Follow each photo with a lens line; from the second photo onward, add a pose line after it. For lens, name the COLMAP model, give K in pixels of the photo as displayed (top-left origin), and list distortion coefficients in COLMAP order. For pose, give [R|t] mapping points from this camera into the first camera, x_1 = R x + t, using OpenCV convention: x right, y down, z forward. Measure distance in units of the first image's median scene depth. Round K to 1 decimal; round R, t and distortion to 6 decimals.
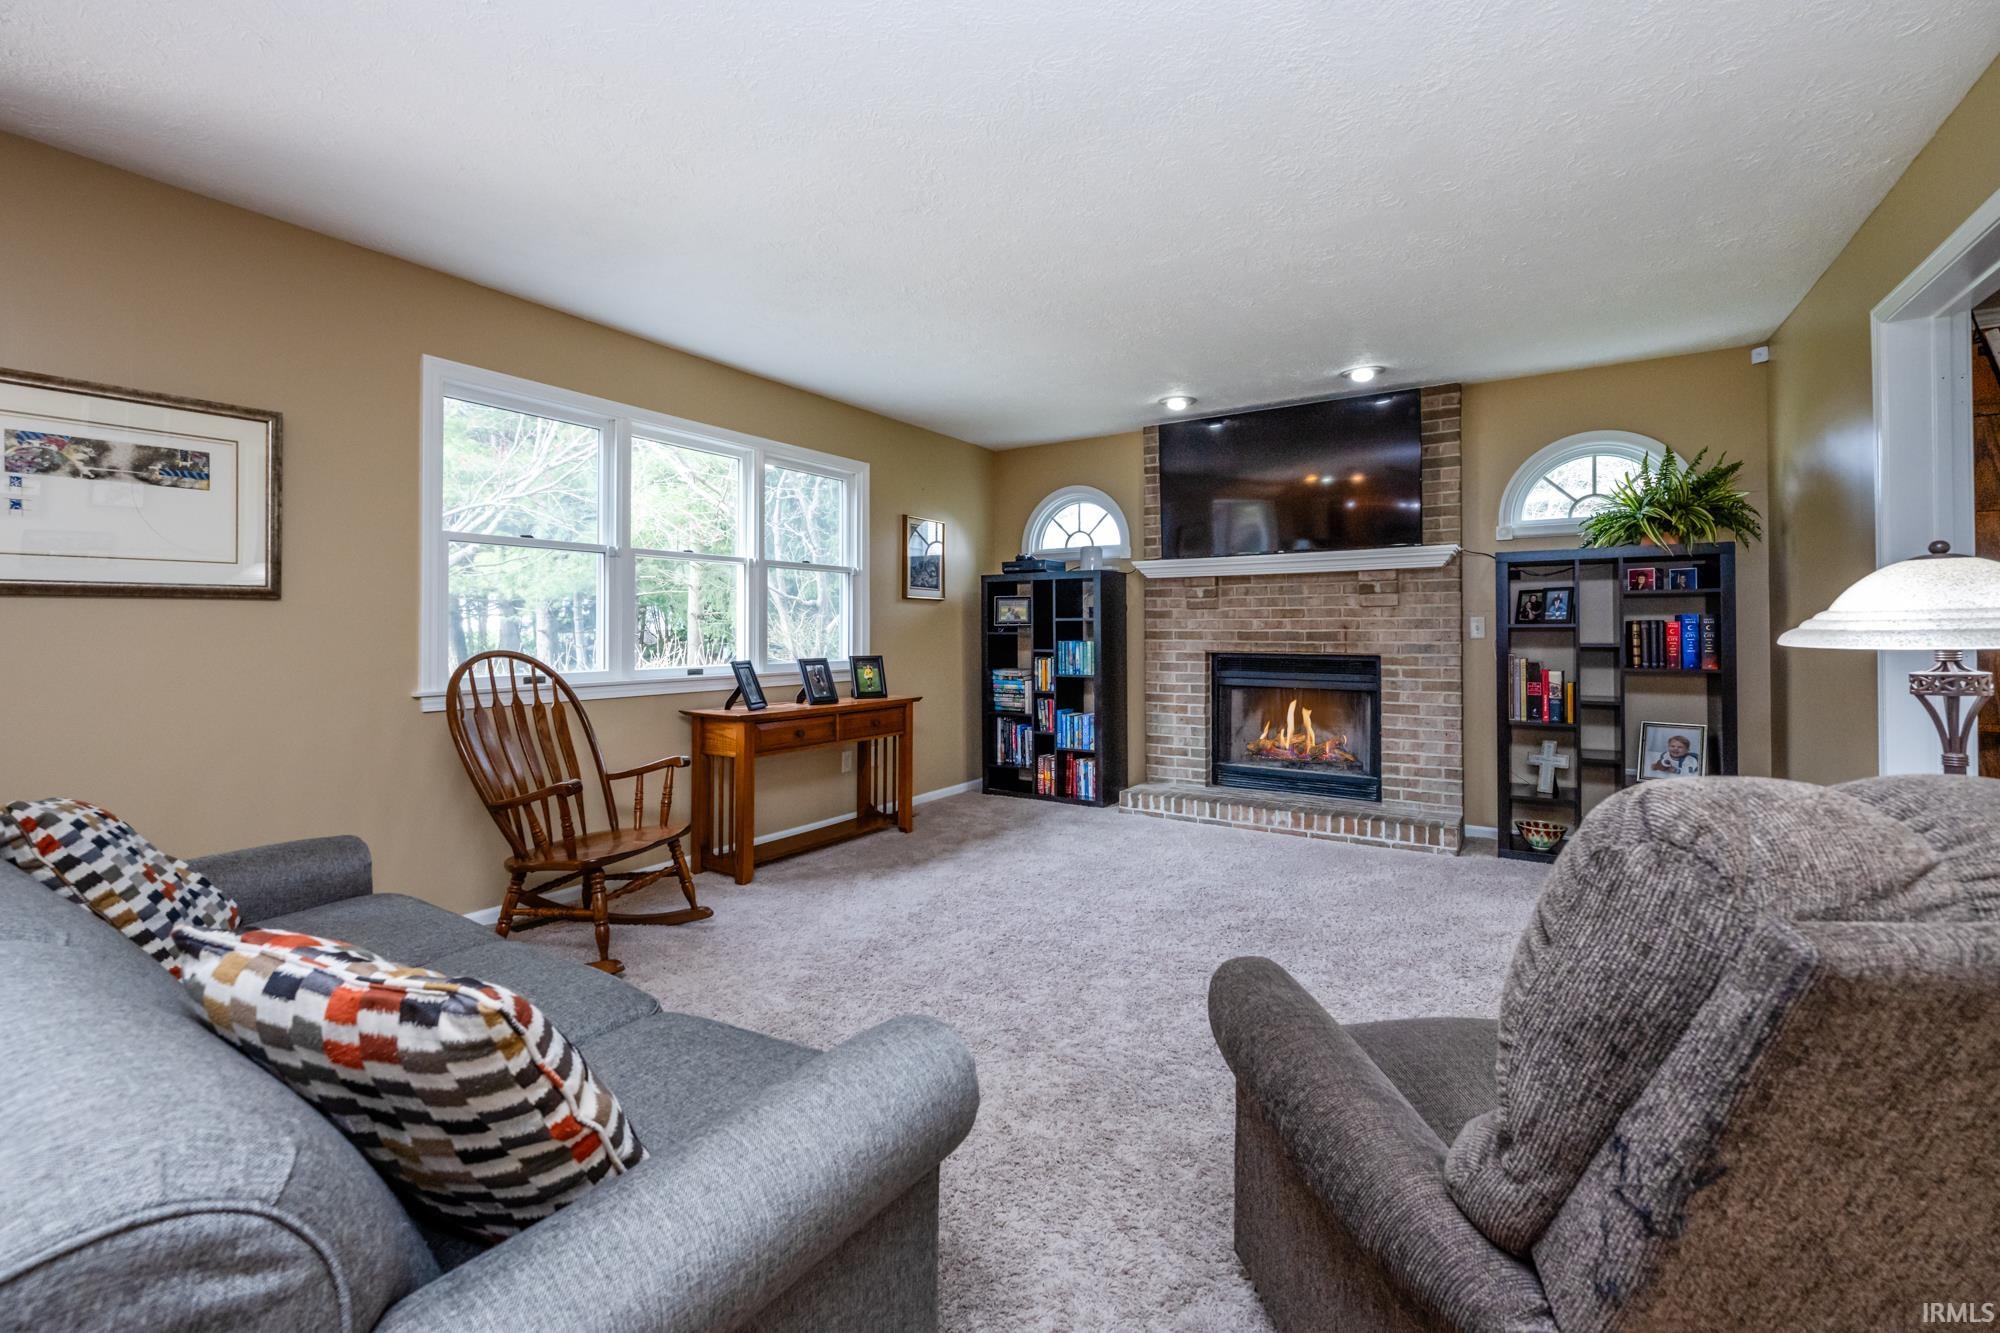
lens RADIAL K [[815.8, 0, 1041.4], [0, 815.8, 623.5], [0, 0, 1]] dist [-0.000795, -0.000176]
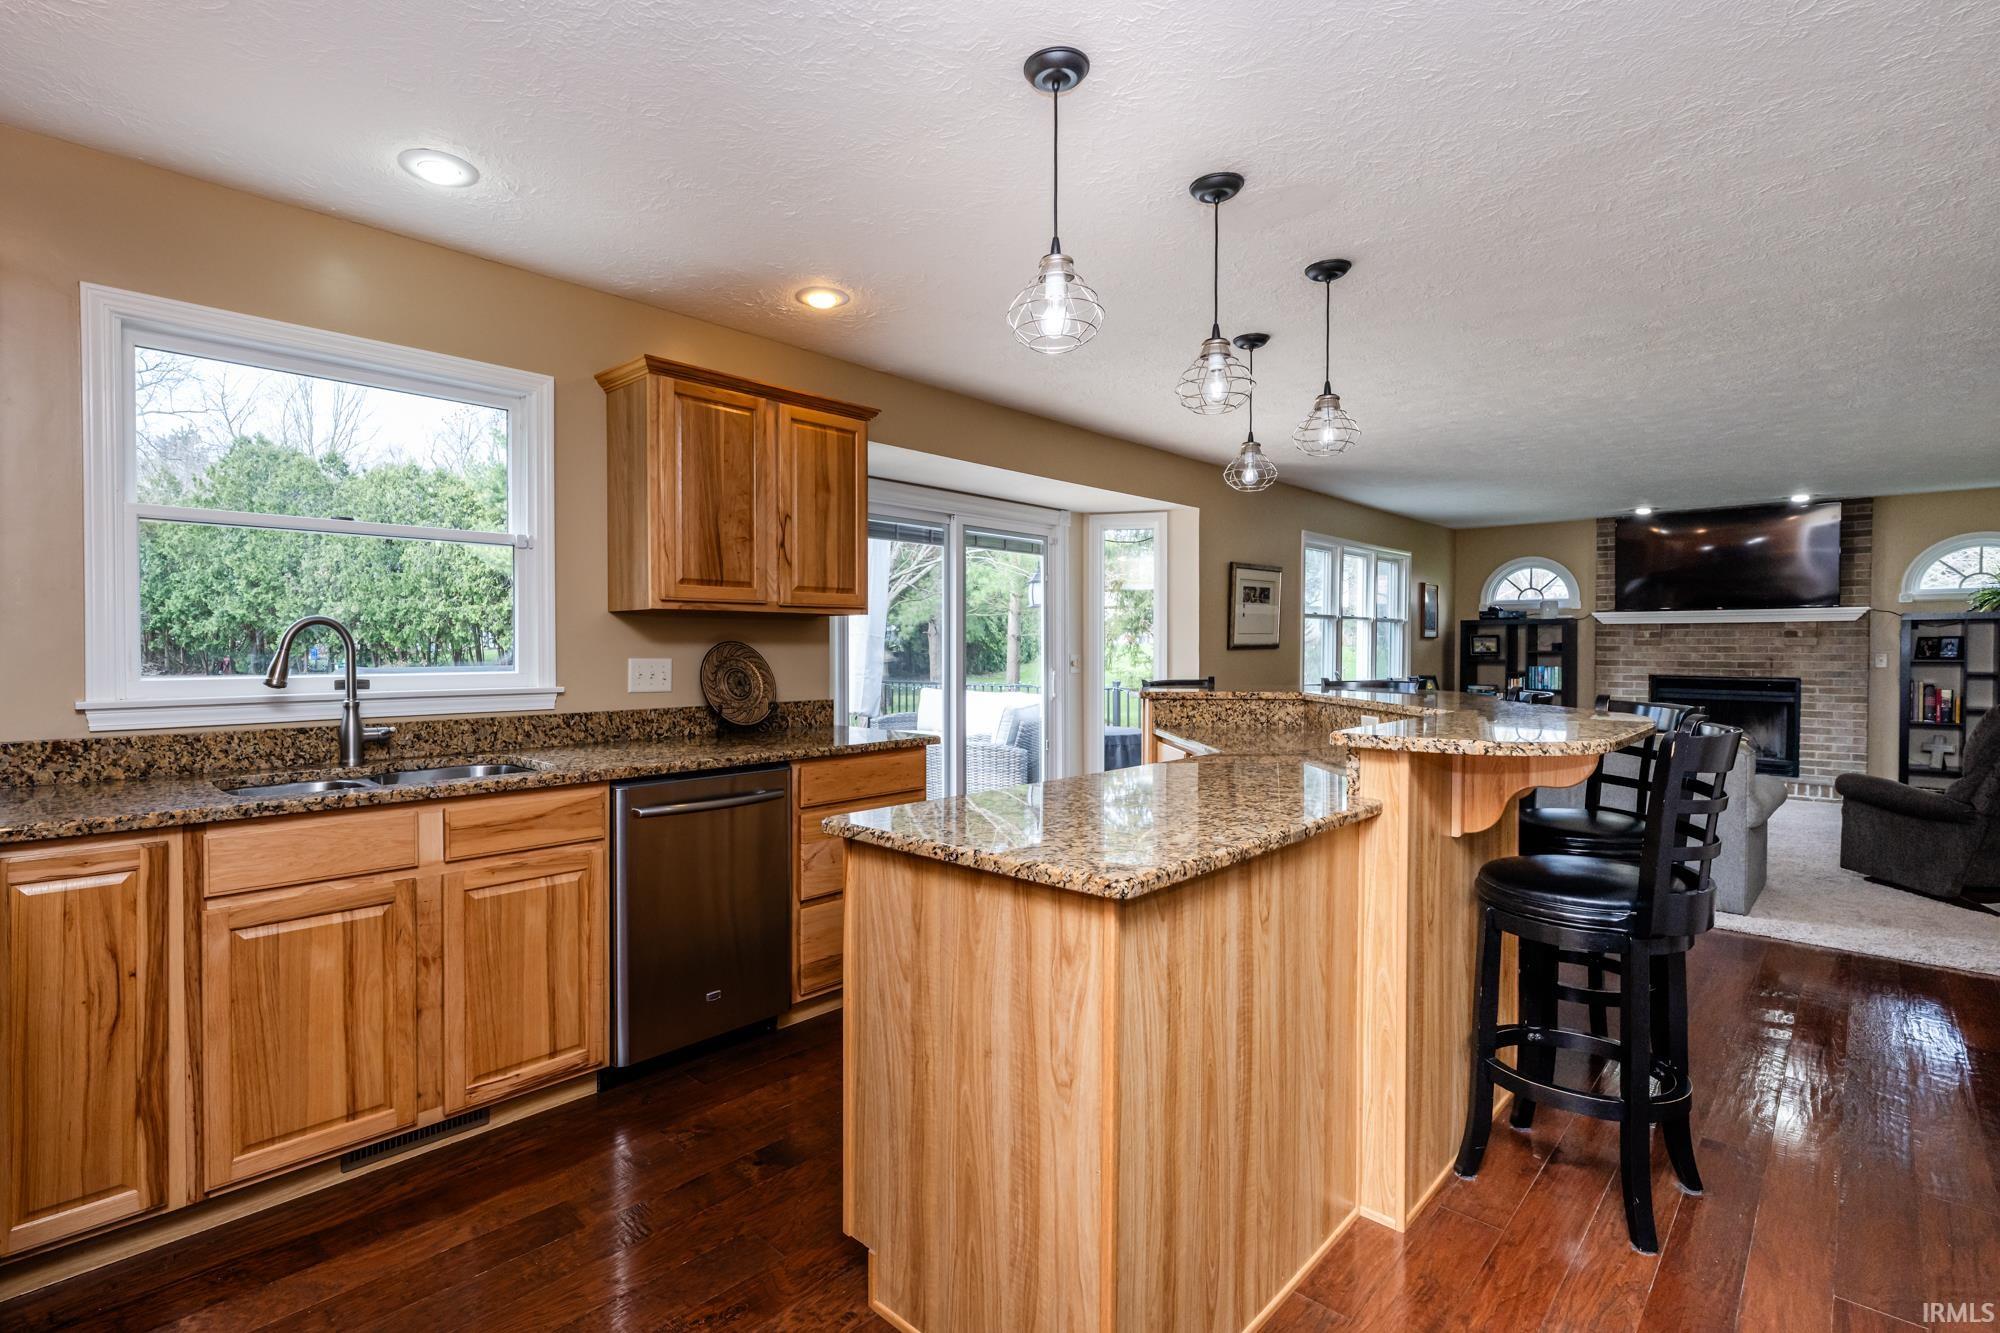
lens RADIAL K [[885.5, 0, 1002.7], [0, 885.5, 661.3], [0, 0, 1]] dist [0.002619, 0.000117]
pose [[0.976778, 0.006533, -0.214156, -0.668274], [-0.000602, 0.999615, 0.027748, -0.036795], [0.214255, -0.026974, 0.976405, -0.905091]]
